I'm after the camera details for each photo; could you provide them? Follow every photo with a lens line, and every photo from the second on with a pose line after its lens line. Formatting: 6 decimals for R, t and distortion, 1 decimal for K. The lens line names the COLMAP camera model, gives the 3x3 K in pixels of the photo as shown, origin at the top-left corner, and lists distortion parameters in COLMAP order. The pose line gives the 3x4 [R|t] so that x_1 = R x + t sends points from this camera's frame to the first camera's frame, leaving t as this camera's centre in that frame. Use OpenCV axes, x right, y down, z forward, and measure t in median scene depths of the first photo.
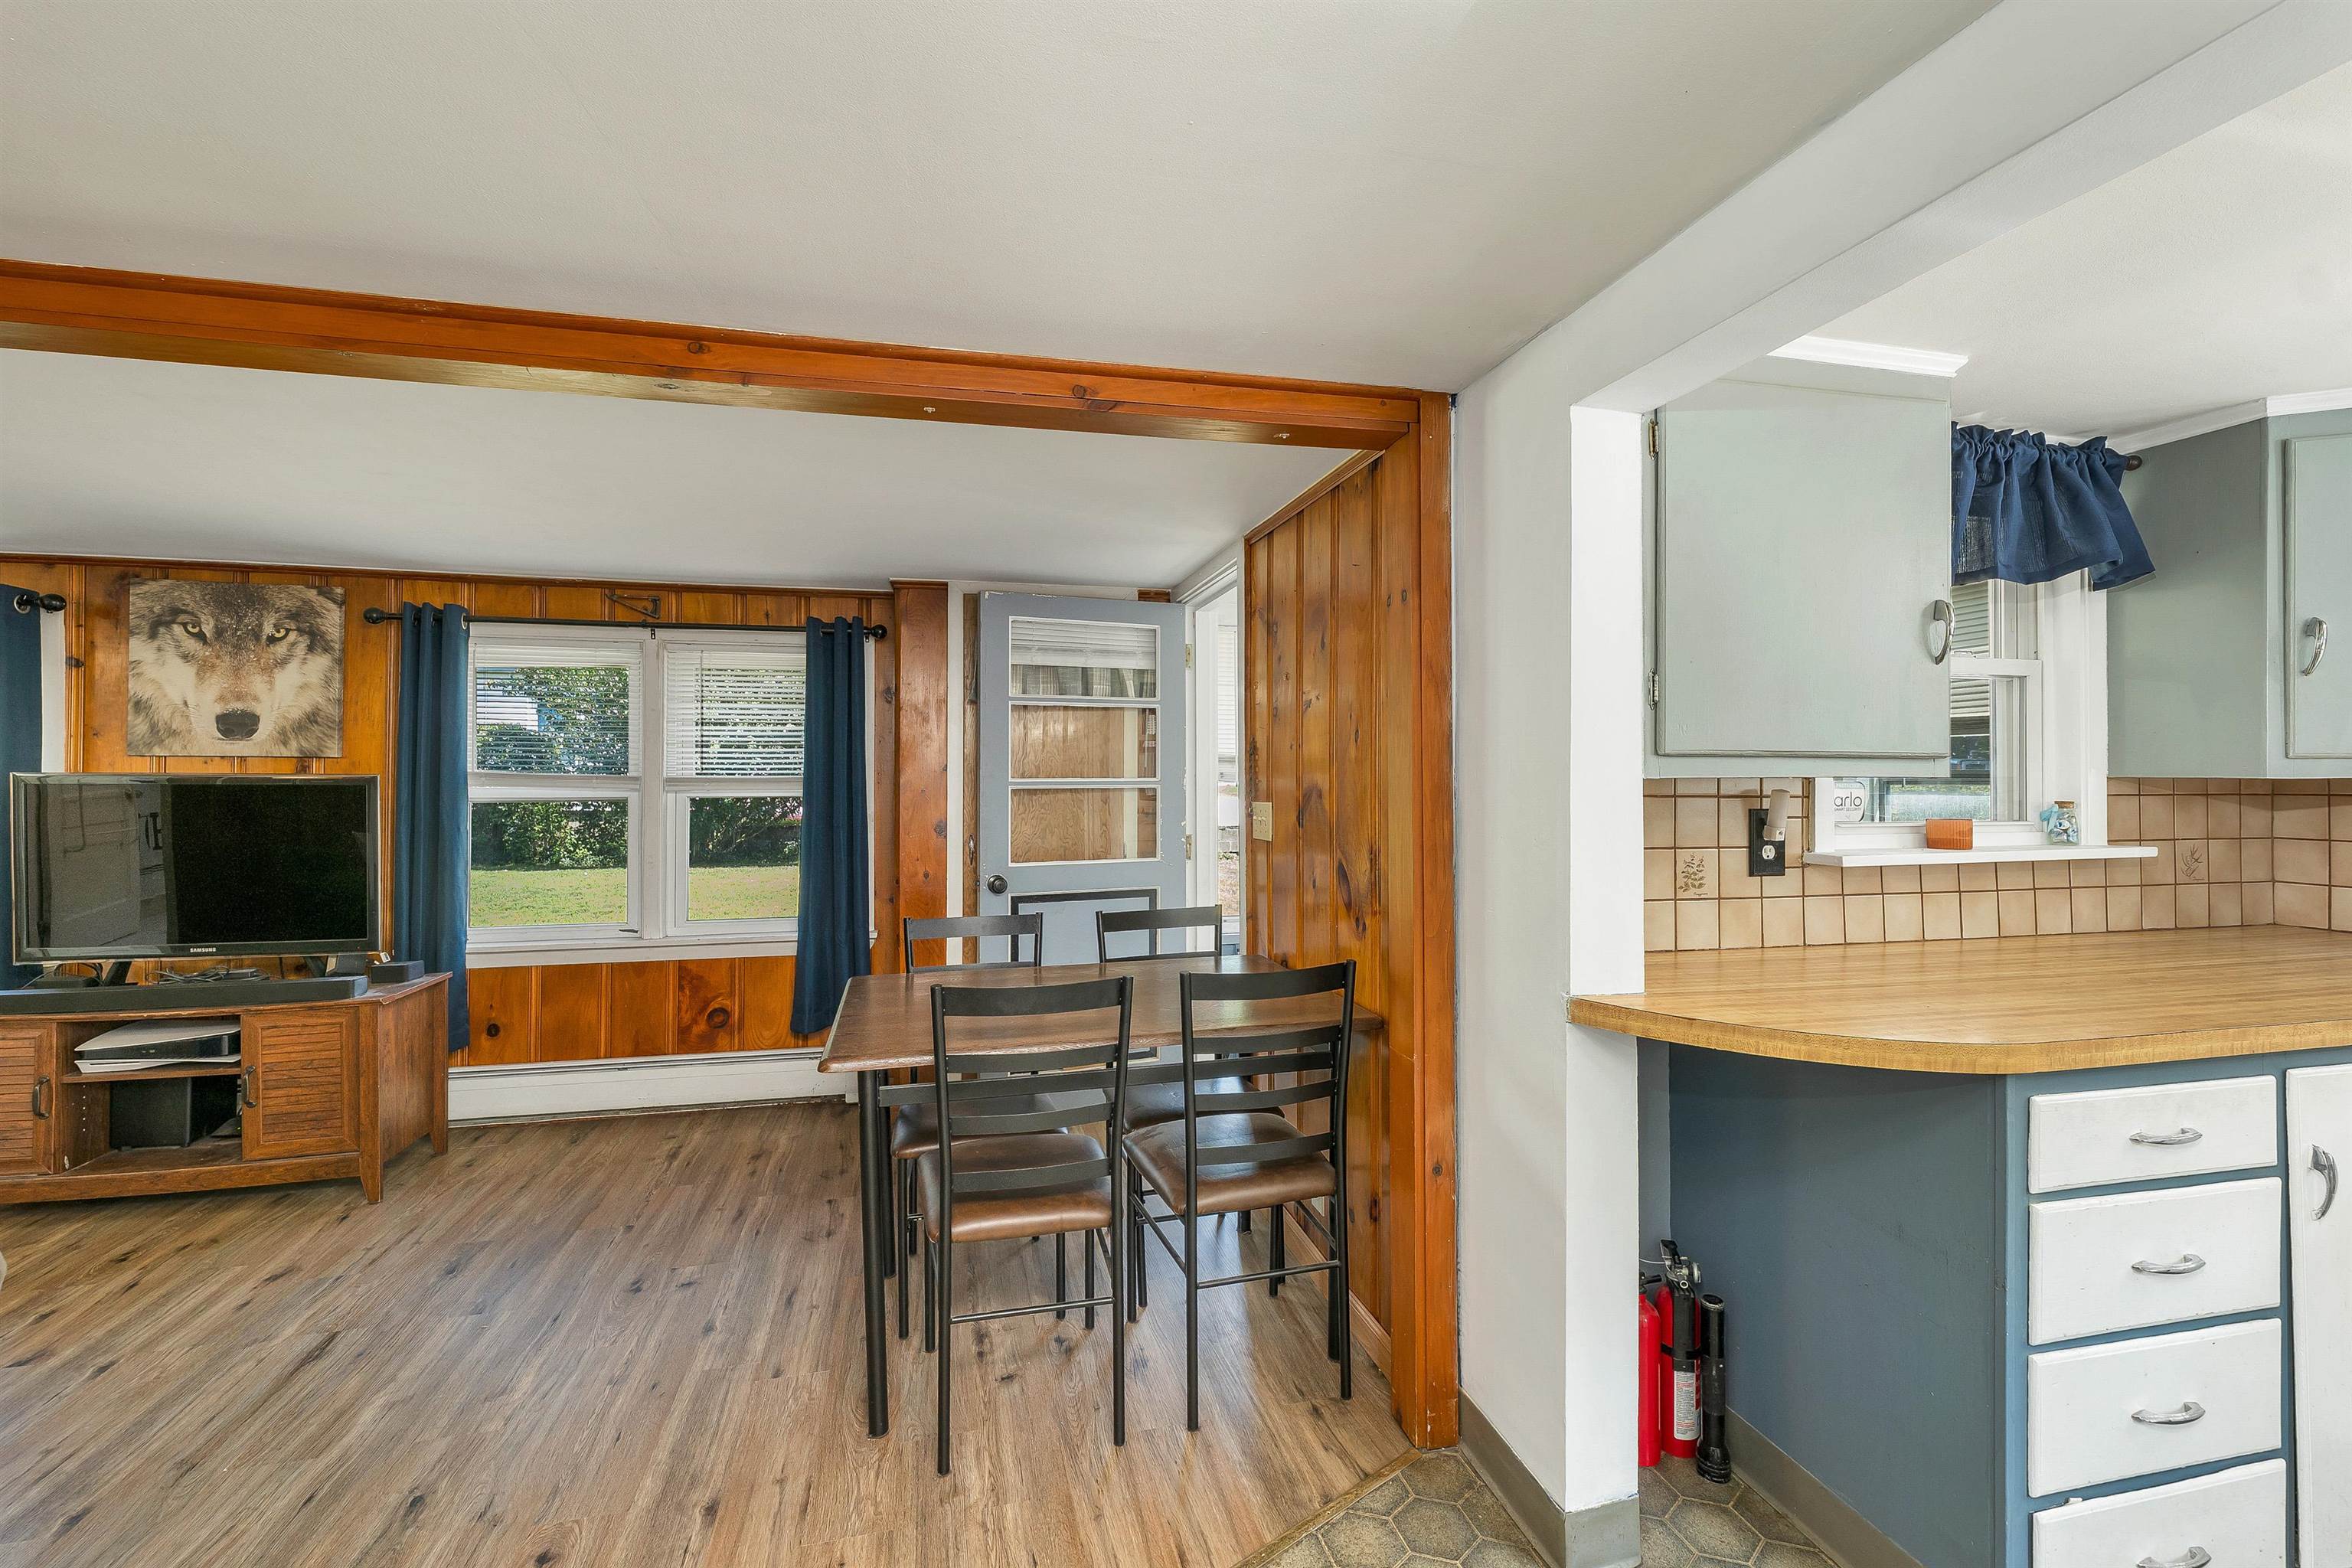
lens RADIAL K [[988.9, 0, 1180.0], [0, 988.9, 765.6], [0, 0, 1]] dist [0.001932, -0.000273]
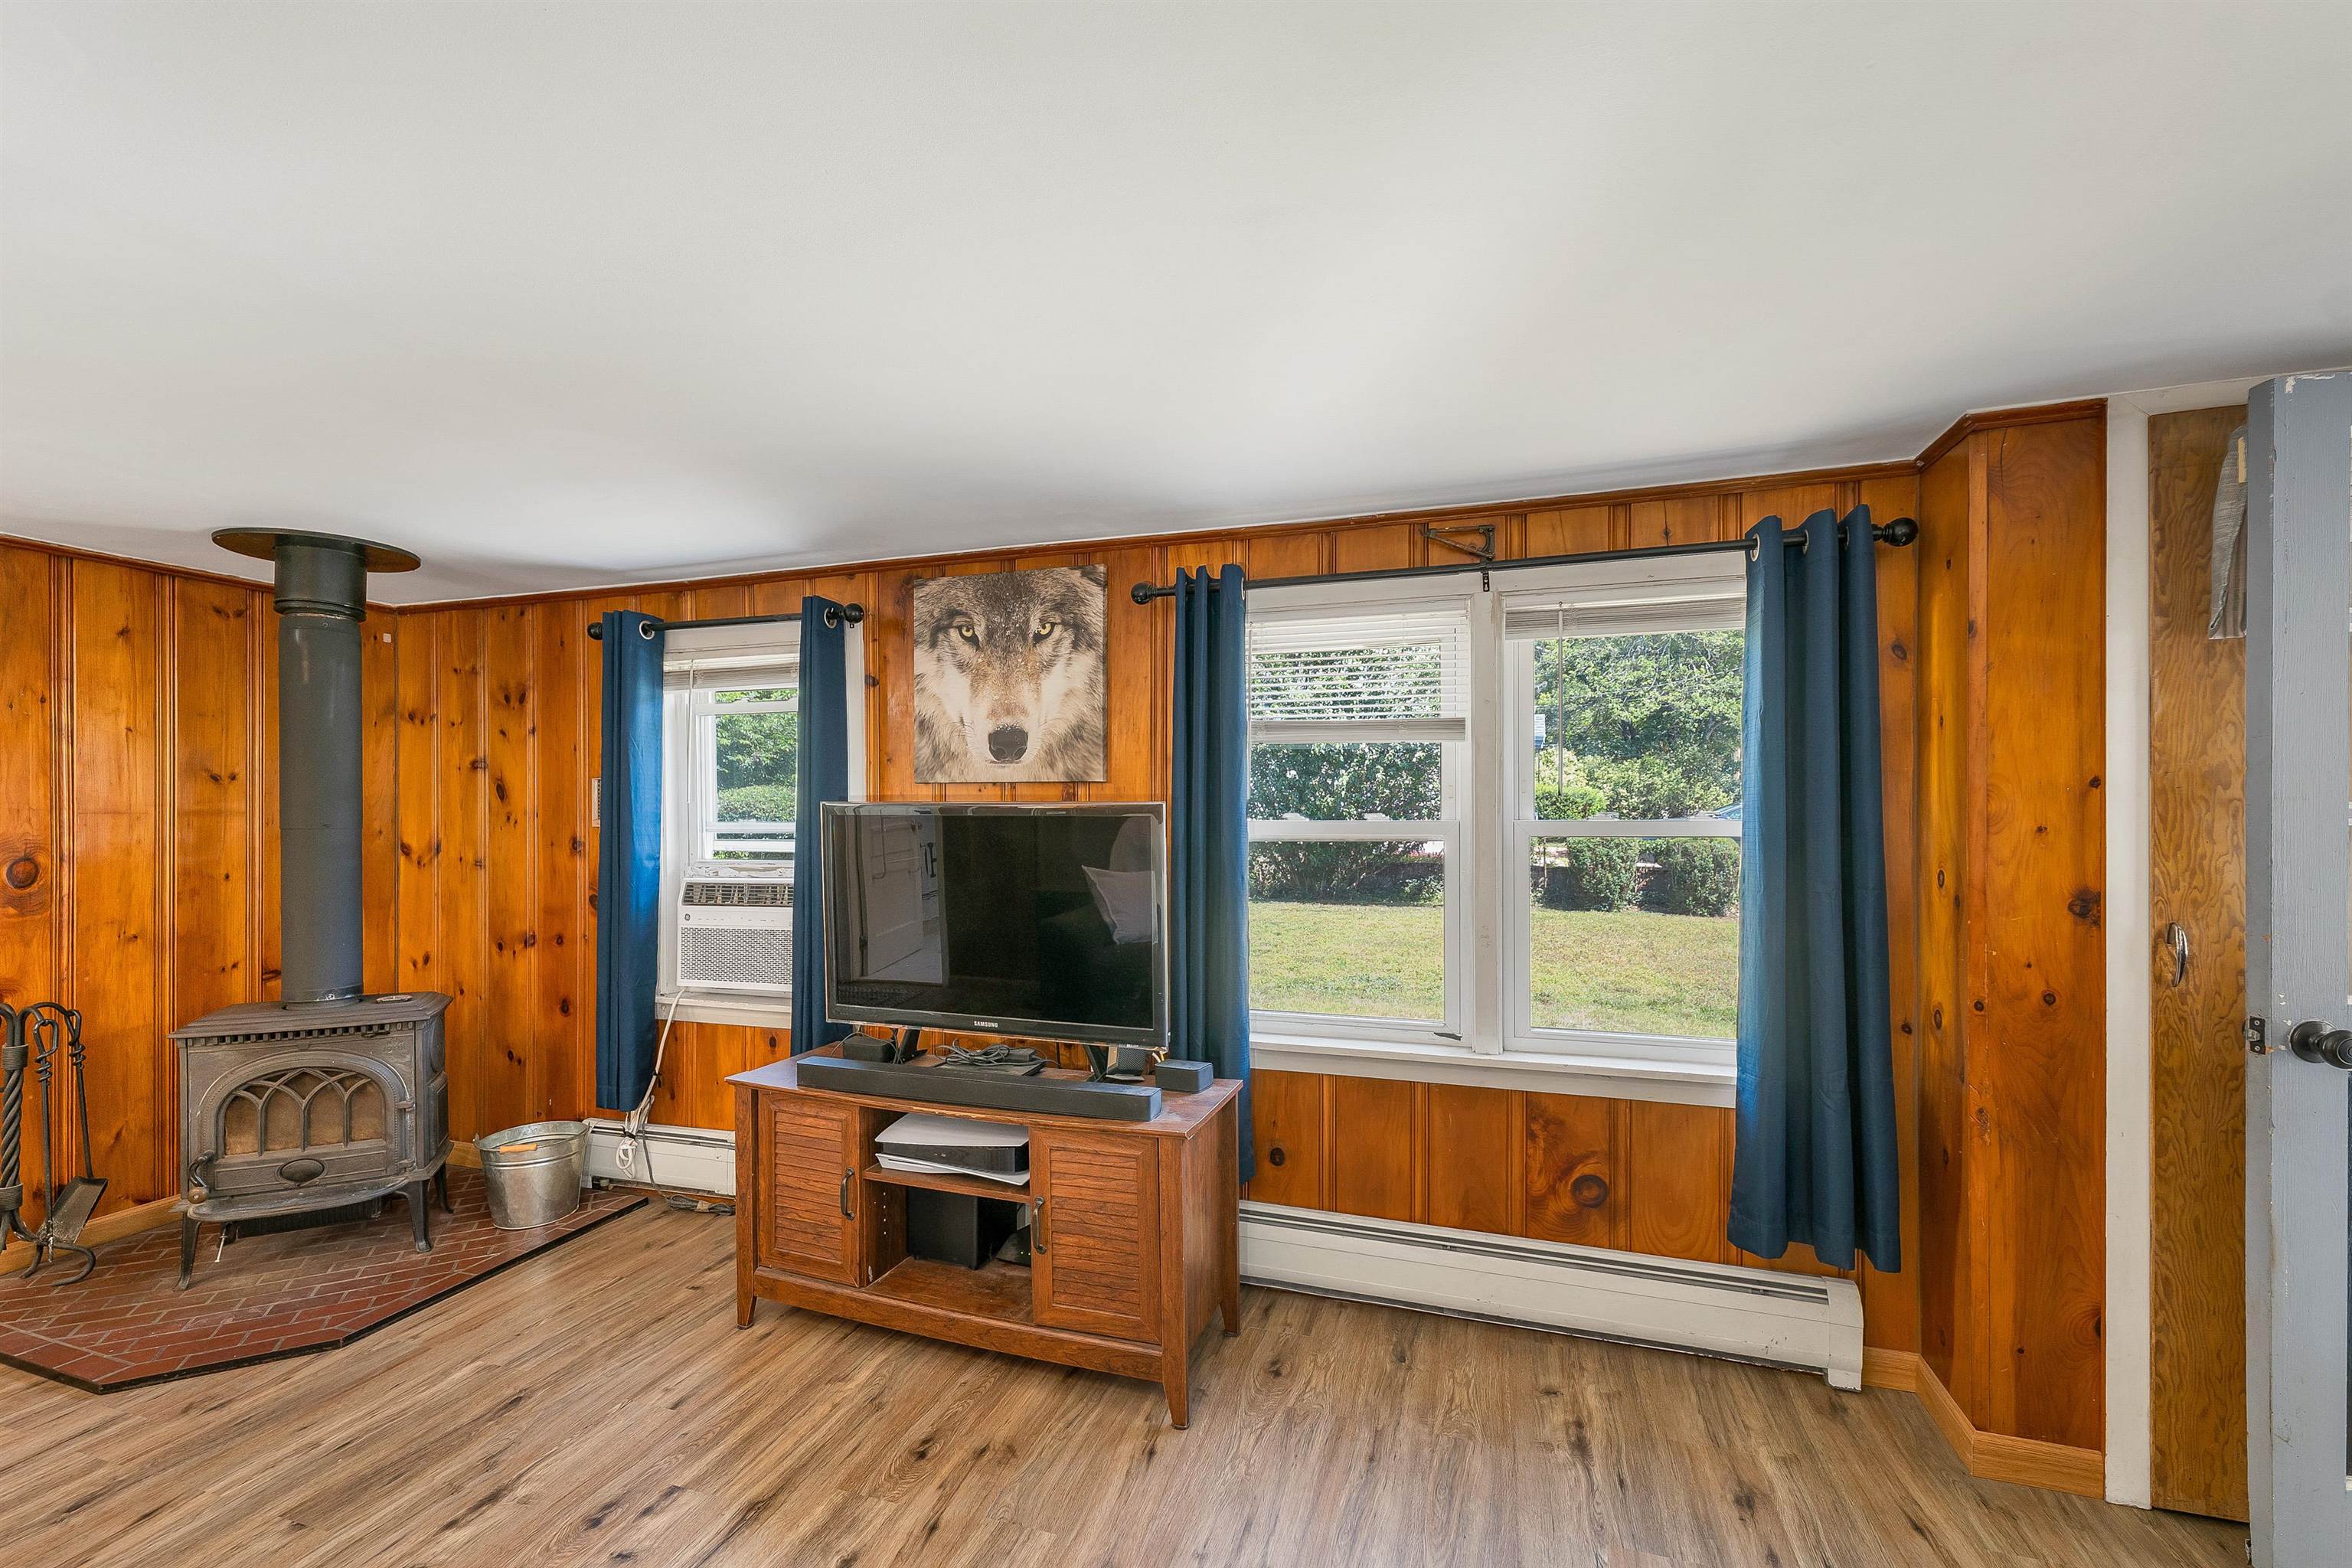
lens RADIAL K [[995.1, 0, 1163.9], [0, 995.1, 817.7], [0, 0, 1]] dist [-0.001157, -0.000205]
pose [[0.843776, 0.000436, -0.536695, -0.395903], [0.009612, 0.999827, 0.015924, 0.008472], [0.536609, -0.018595, 0.843626, 0.367868]]
